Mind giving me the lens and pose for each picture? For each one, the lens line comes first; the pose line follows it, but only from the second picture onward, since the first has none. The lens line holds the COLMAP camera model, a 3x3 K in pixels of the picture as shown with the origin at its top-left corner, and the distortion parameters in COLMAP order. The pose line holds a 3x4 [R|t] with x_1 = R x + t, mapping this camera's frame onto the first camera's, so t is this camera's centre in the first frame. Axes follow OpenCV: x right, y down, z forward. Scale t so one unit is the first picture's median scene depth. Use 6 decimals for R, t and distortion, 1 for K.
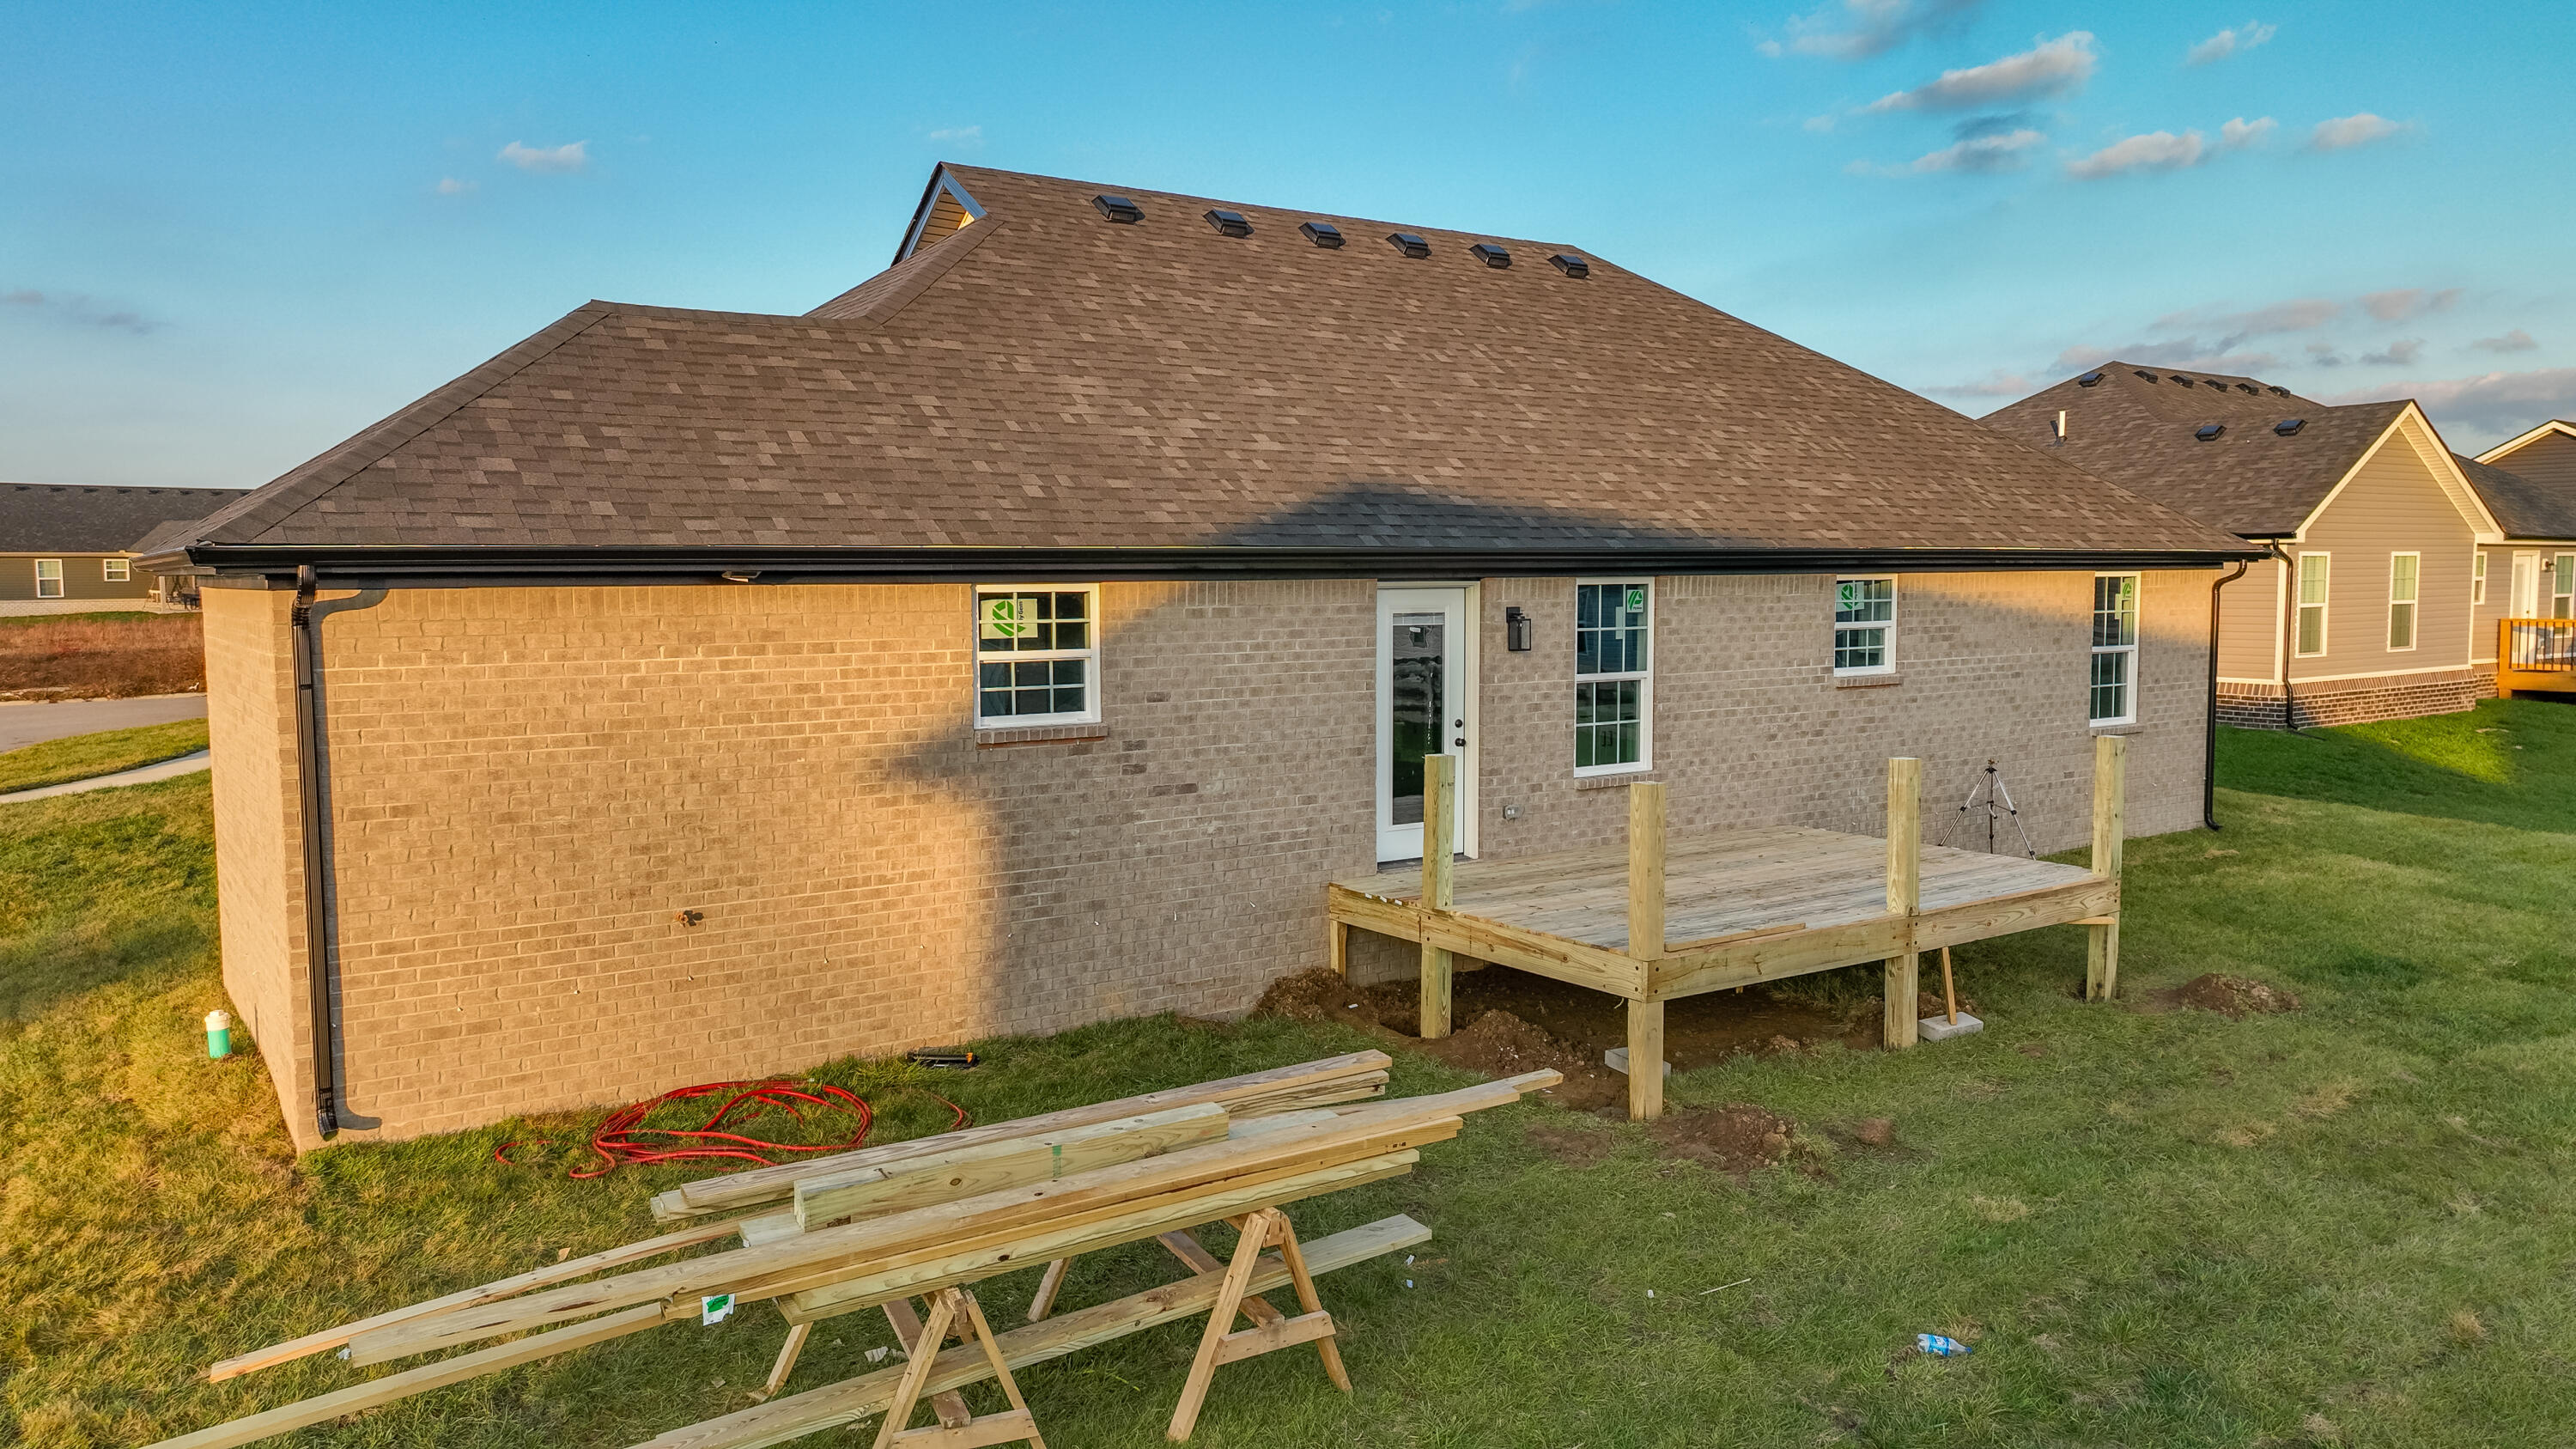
lens RADIAL K [[1811.2, 0, 1288.0], [0, 1811.2, 724.5], [0, 0, 1]] dist [0.004542, 0.002410]
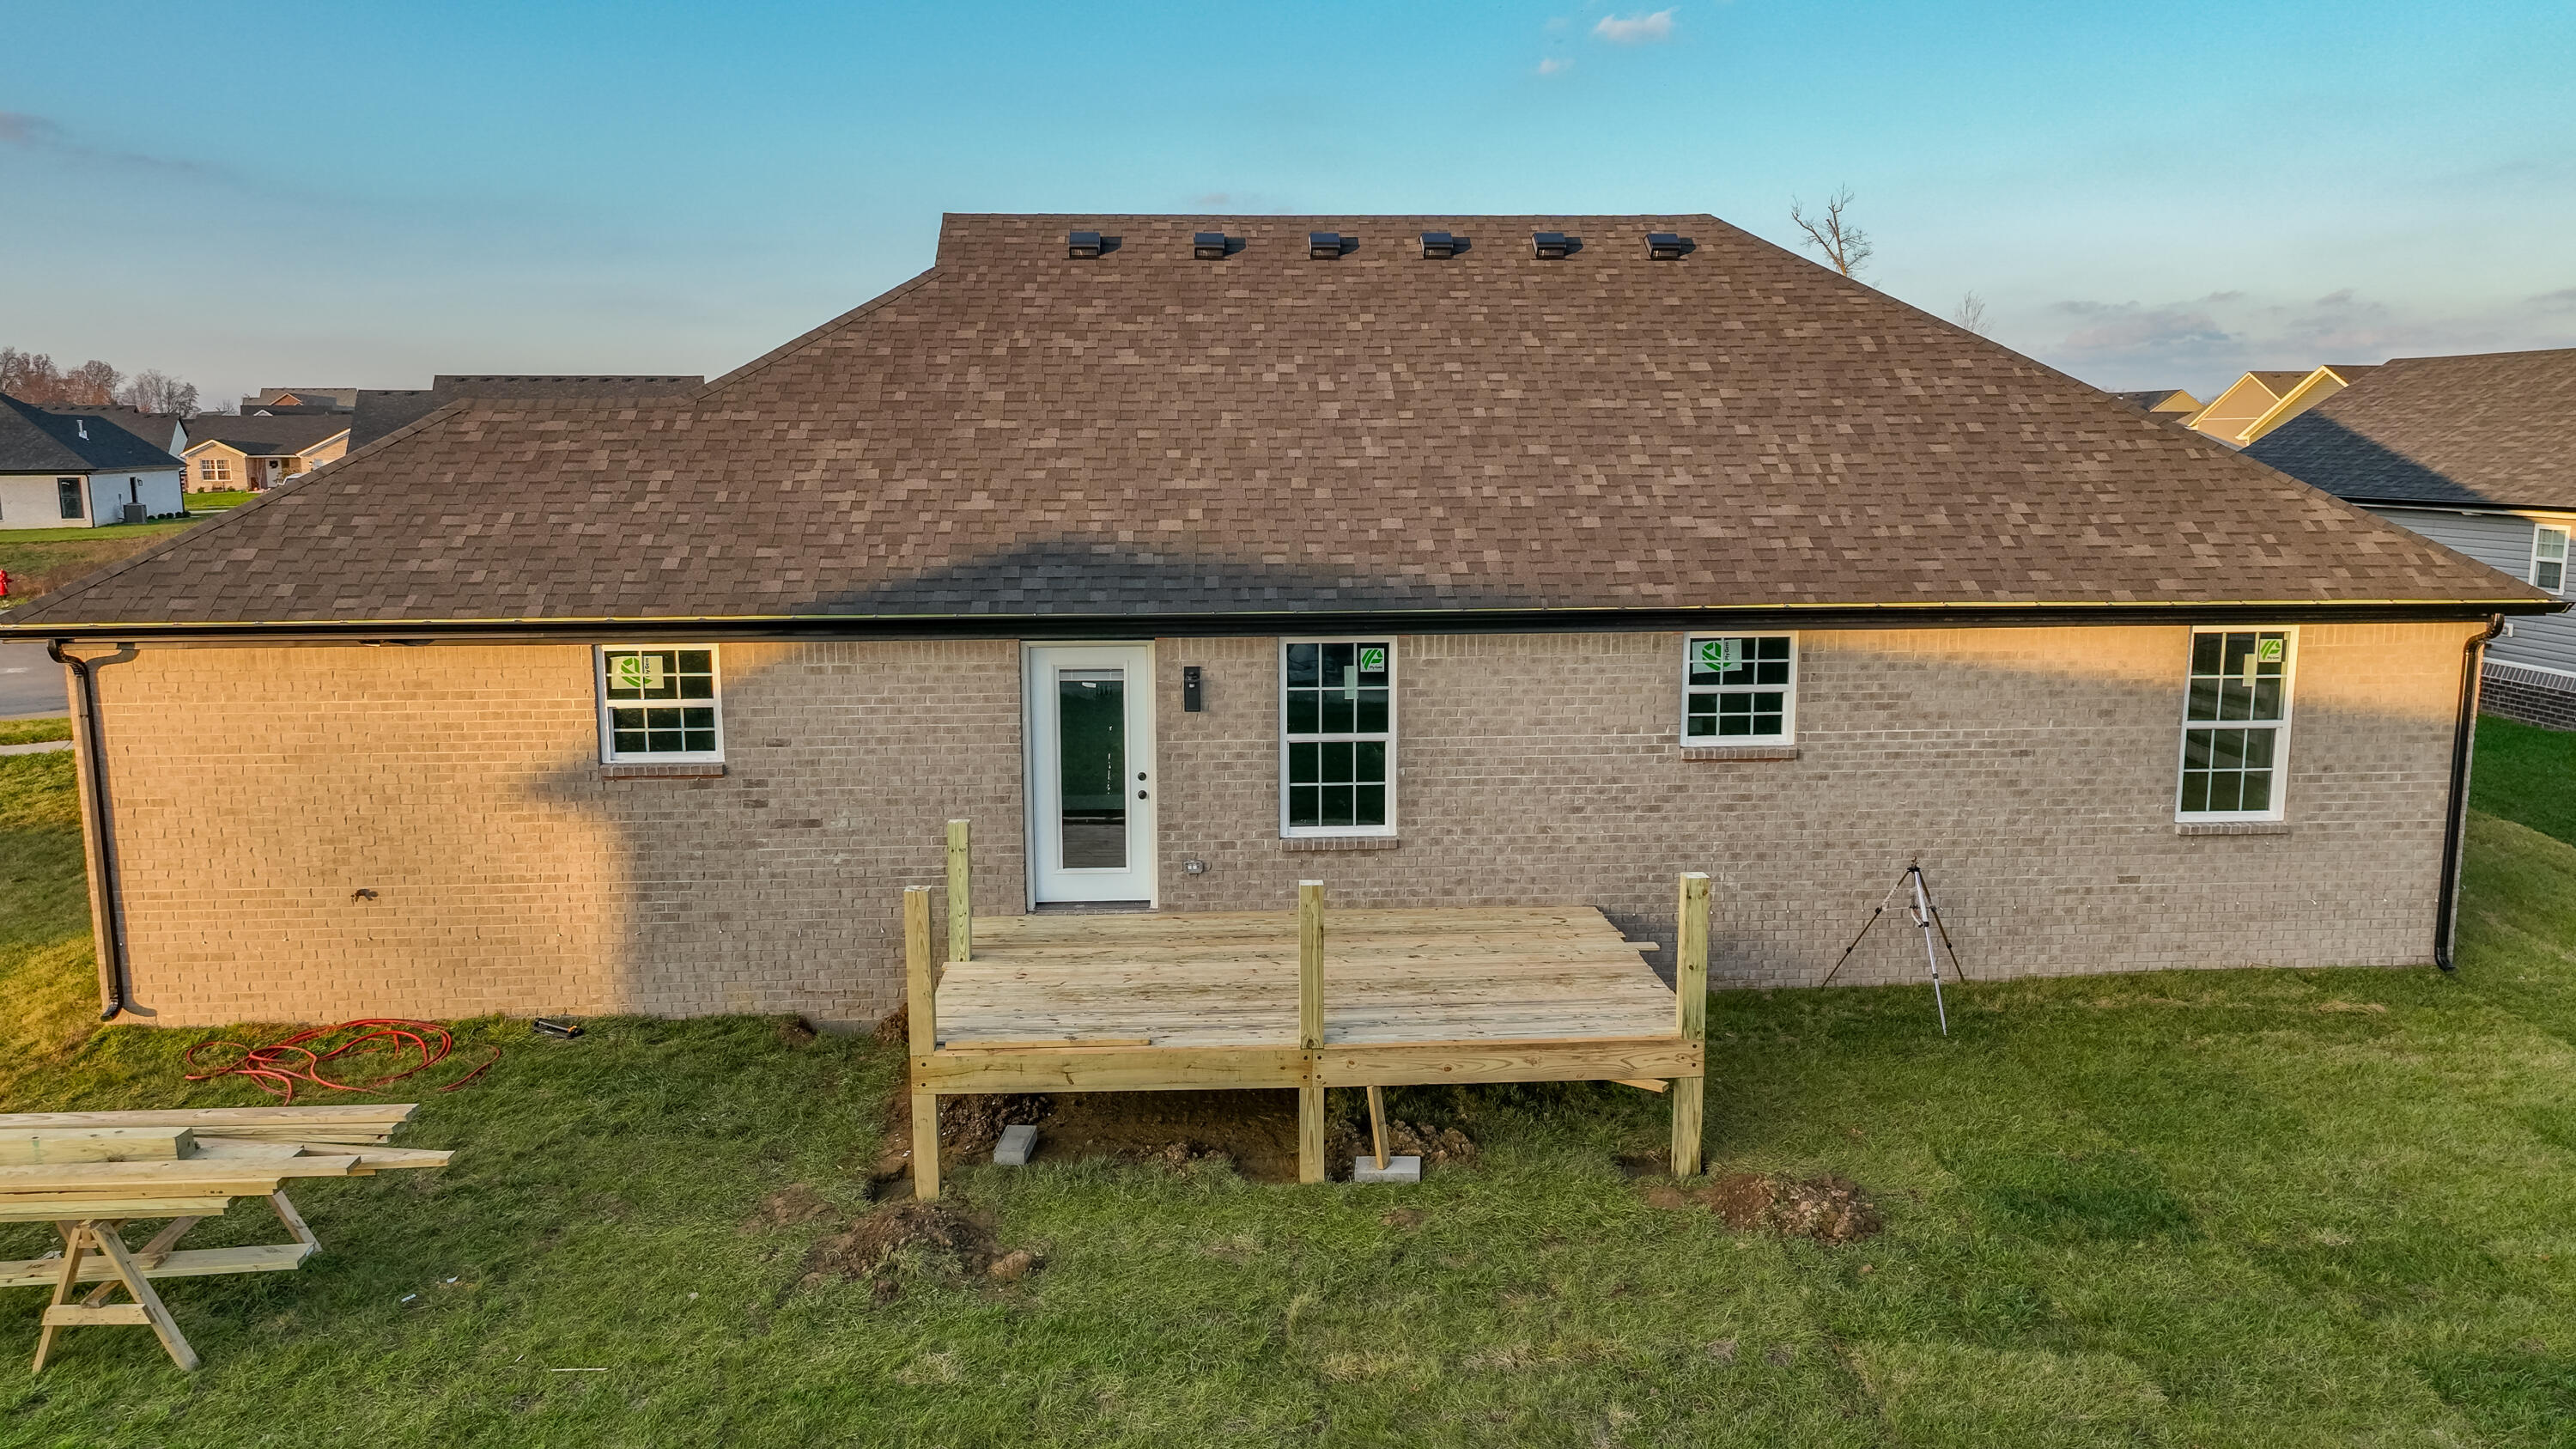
lens RADIAL K [[1824.6, 0, 1378.0], [0, 1824.6, 723.0], [0, 0, 1]] dist [0.004837, -0.000222]
pose [[0.849463, 0.087070, -0.520414, 0.834627], [-0.044767, 0.994628, 0.093338, -0.149657], [0.525745, -0.055989, 0.848798, 0.219664]]
